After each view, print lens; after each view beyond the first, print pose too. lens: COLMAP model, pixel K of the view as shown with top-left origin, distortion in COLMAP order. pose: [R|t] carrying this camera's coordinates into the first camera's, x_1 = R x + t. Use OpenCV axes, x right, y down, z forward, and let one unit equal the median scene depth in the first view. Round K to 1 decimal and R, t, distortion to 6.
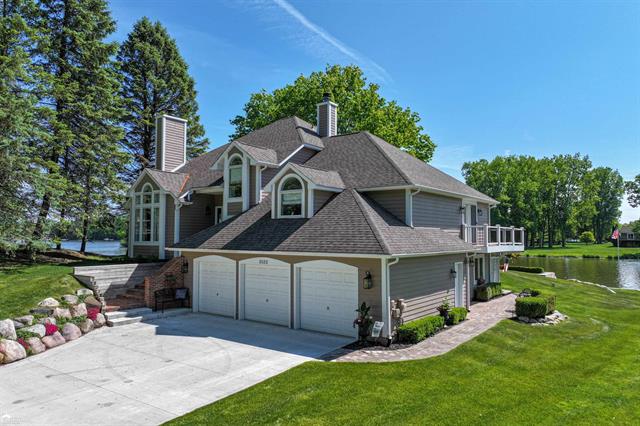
lens RADIAL K [[448.1, 0, 320.0], [0, 448.1, 213.0], [0, 0, 1]] dist [0.003969, 0.001754]
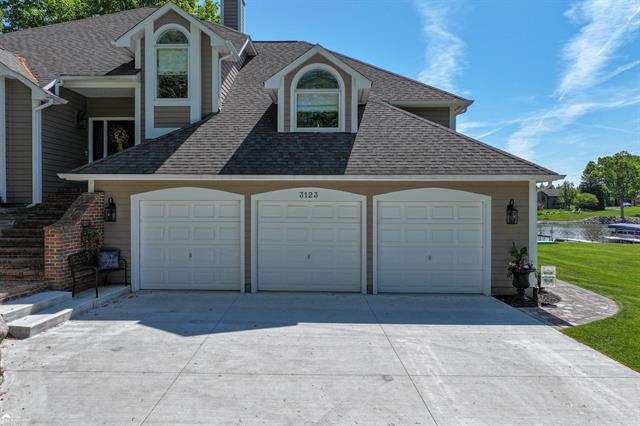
lens RADIAL K [[445.3, 0, 320.0], [0, 445.3, 213.0], [0, 0, 1]] dist [0.004447, 0.002943]
pose [[0.816028, -0.006126, 0.577980, -0.361583], [-0.031523, 0.997984, 0.055083, 0.077049], [-0.577152, -0.063169, 0.814190, 0.376125]]
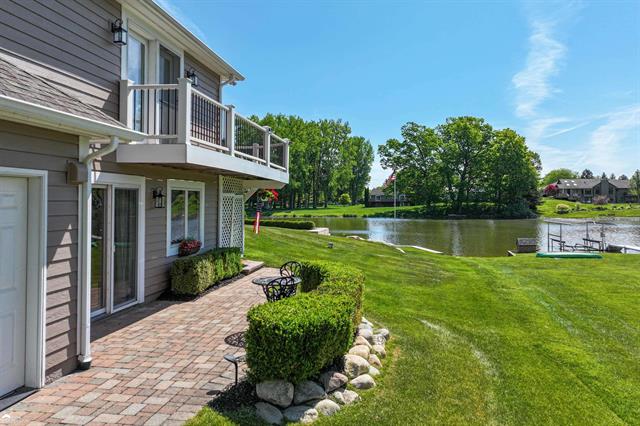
lens RADIAL K [[443.4, 0, 318.4], [0, 443.4, 196.8], [0, 0, 1]] dist [0.001932, 0.000277]
pose [[0.884288, 0.005569, 0.466909, 0.289689], [-0.024590, 0.999097, 0.034655, 0.095434], [-0.466295, -0.042126, 0.883626, 0.624016]]
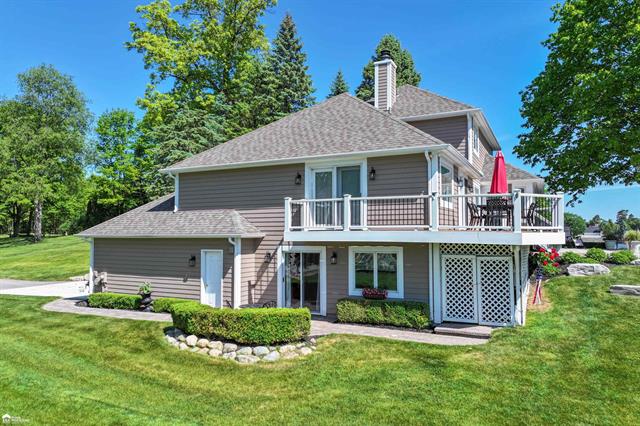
lens RADIAL K [[448.1, 0, 320.0], [0, 448.1, 213.0], [0, 0, 1]] dist [0.003969, 0.001754]
pose [[0.174038, -0.053977, -0.983258, 0.979339], [0.056500, 0.997399, -0.044752, 0.076276], [0.983117, -0.047766, 0.176635, 0.888135]]
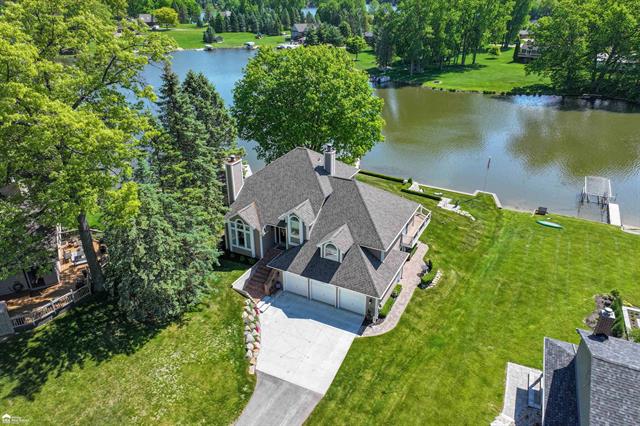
lens RADIAL K [[445.3, 0, 320.0], [0, 445.3, 213.0], [0, 0, 1]] dist [0.004447, 0.002943]
pose [[0.984254, -0.080628, 0.157301, -0.371616], [-0.005232, 0.876229, 0.481867, -1.044609], [-0.176684, -0.475103, 0.862009, -0.663055]]
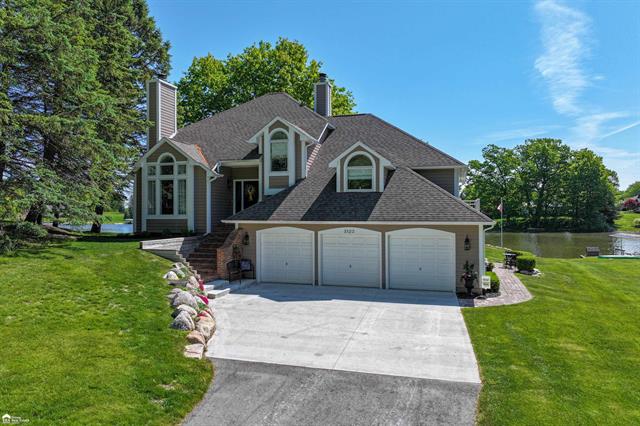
lens RADIAL K [[448.1, 0, 320.0], [0, 448.1, 213.0], [0, 0, 1]] dist [0.003969, 0.001754]
pose [[0.938908, -0.003127, 0.344155, -0.439624], [-0.014511, 0.998710, 0.048662, 0.009104], [-0.343864, -0.050683, 0.937651, -0.001394]]
